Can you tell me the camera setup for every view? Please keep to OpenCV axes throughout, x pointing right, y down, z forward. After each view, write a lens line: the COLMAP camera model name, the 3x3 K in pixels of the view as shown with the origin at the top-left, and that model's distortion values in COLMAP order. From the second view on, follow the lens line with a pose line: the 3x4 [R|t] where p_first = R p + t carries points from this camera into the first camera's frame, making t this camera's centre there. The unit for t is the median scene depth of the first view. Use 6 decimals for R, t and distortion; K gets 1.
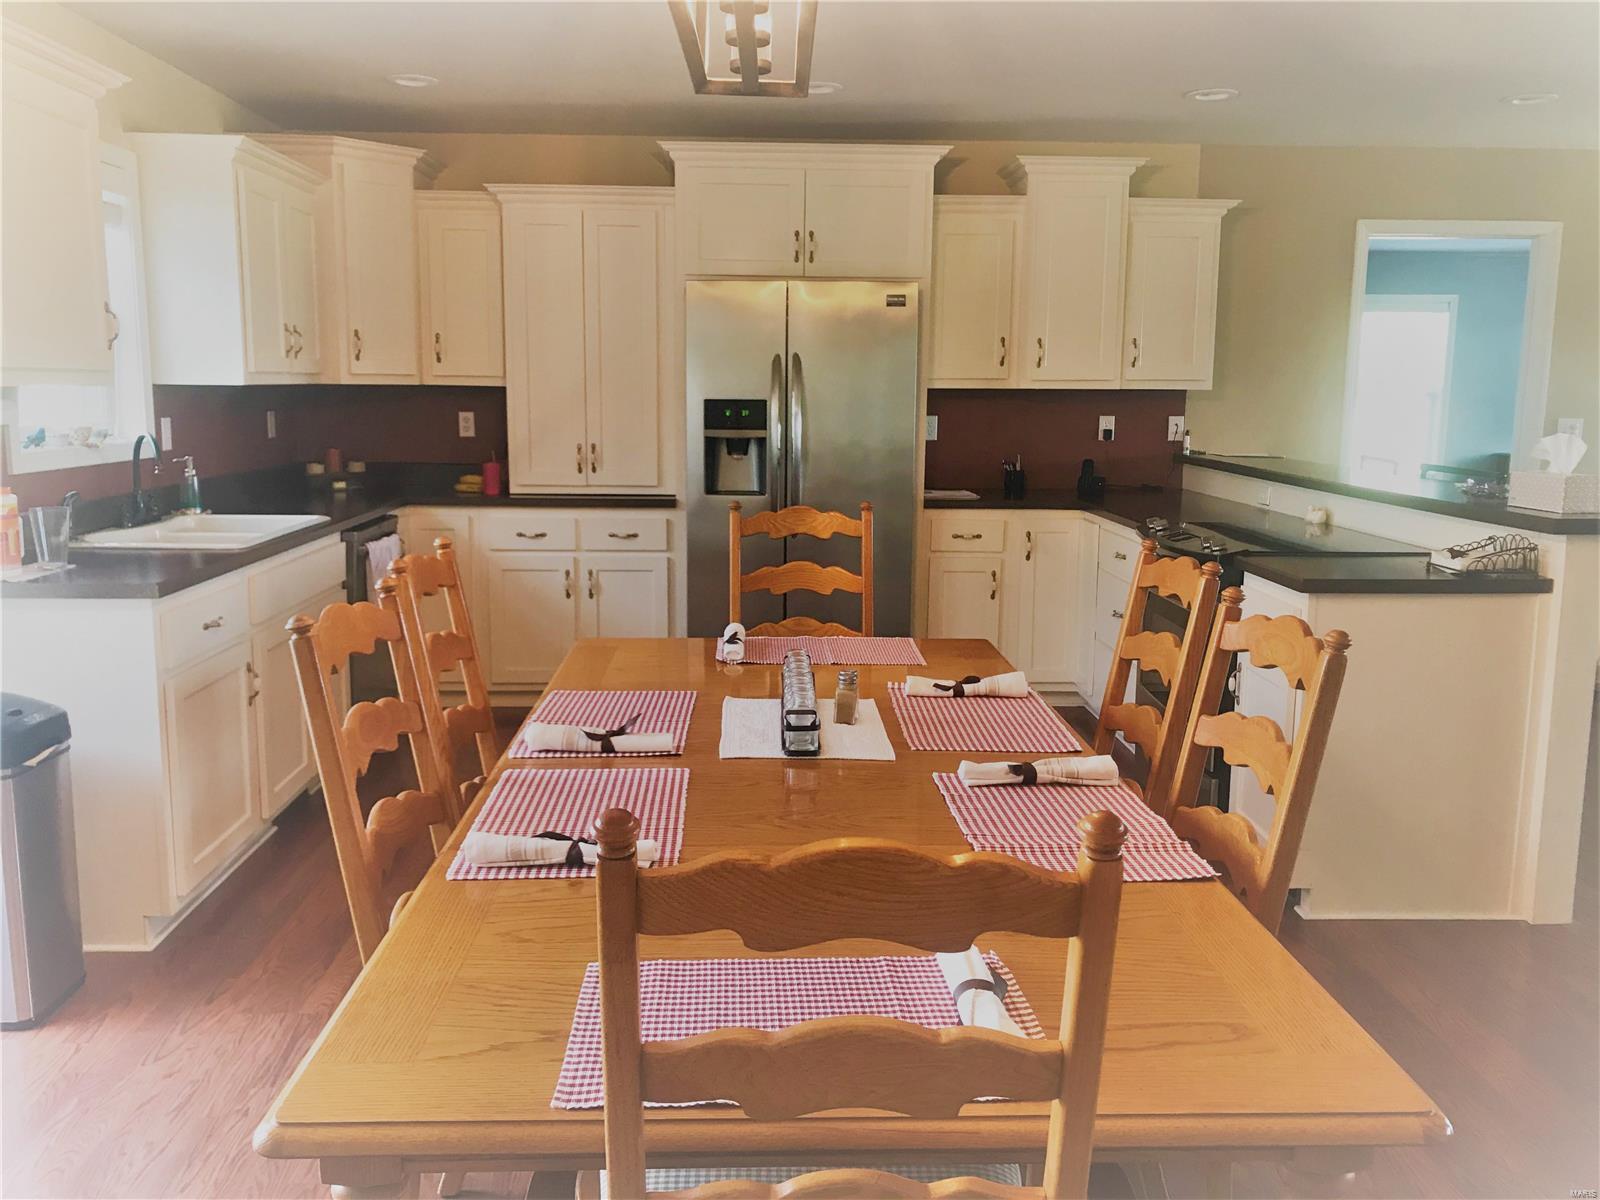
lens RADIAL K [[1319.7, 0, 784.9], [0, 1319.7, 592.2], [0, 0, 1]] dist [0.024678, -0.028783]
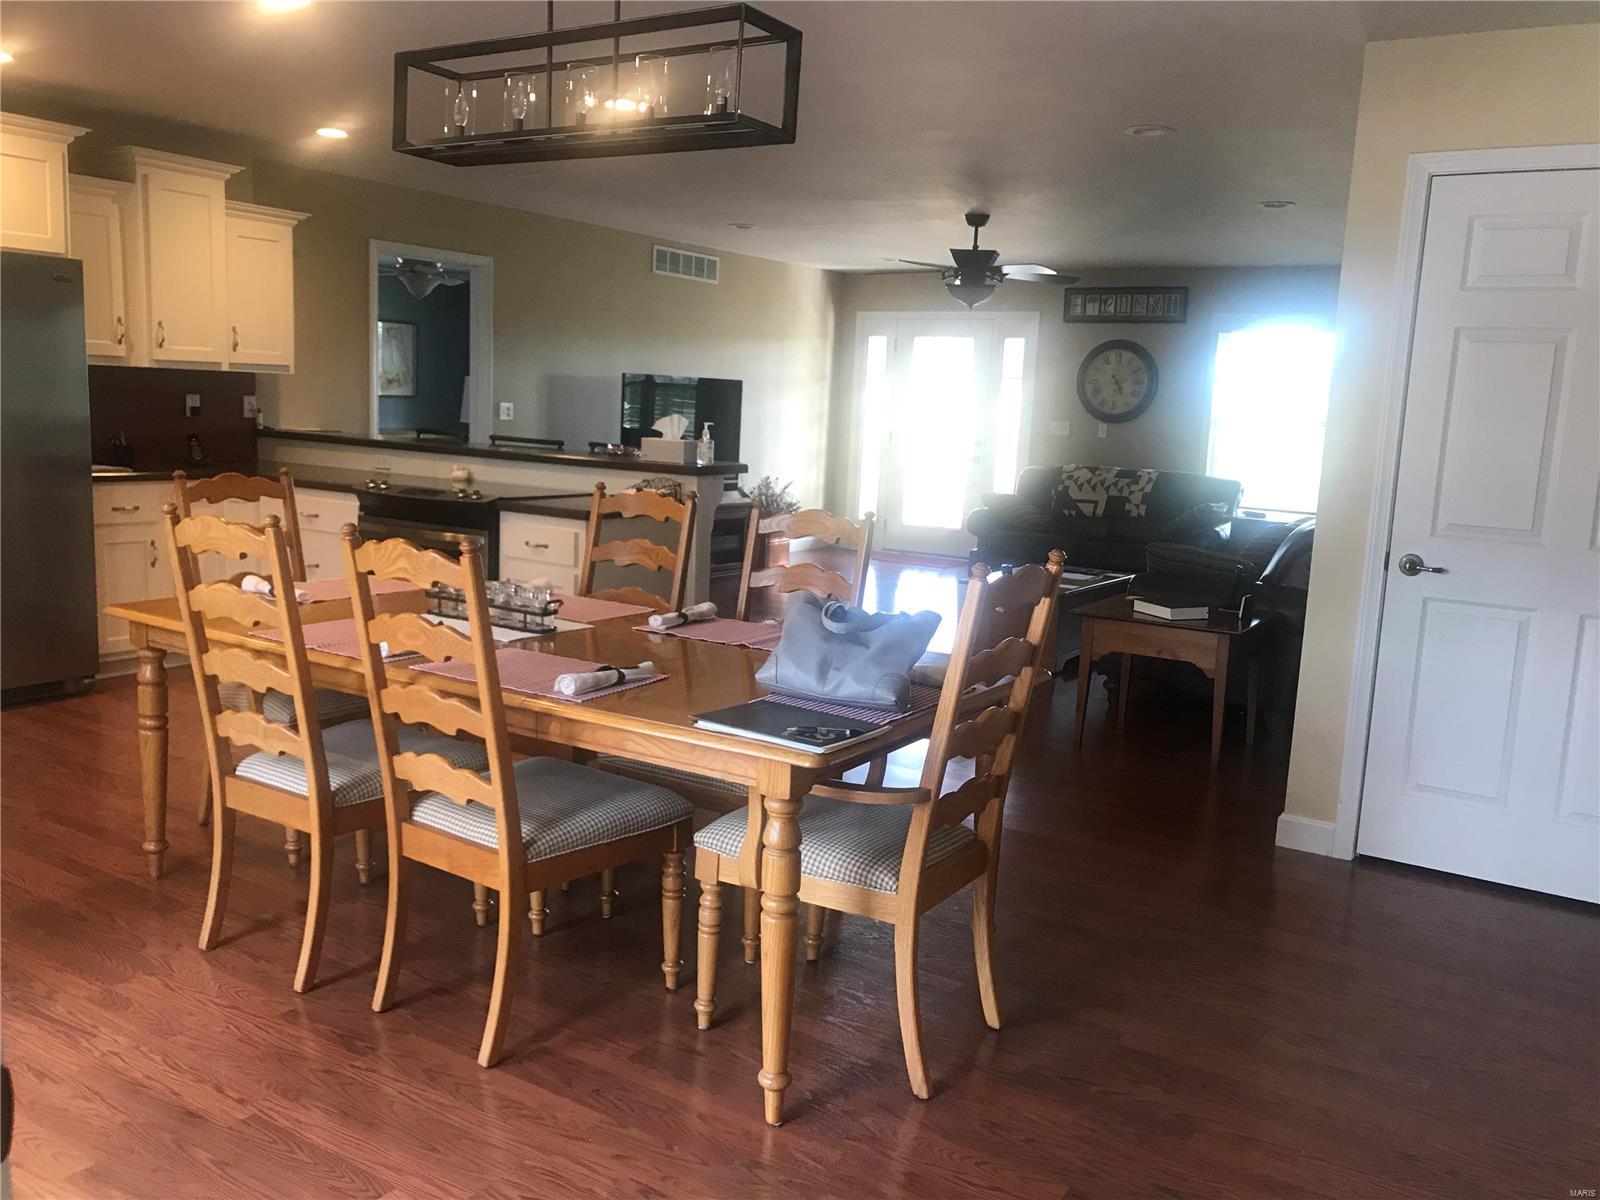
lens RADIAL K [[1319.7, 0, 786.2], [0, 1319.7, 621.3], [0, 0, 1]] dist [0.024678, -0.028783]
pose [[0.574866, -0.123139, 0.808929, -0.450055], [0.091762, 0.992077, 0.085808, 0.004256], [-0.813086, 0.024901, 0.581611, -0.035085]]
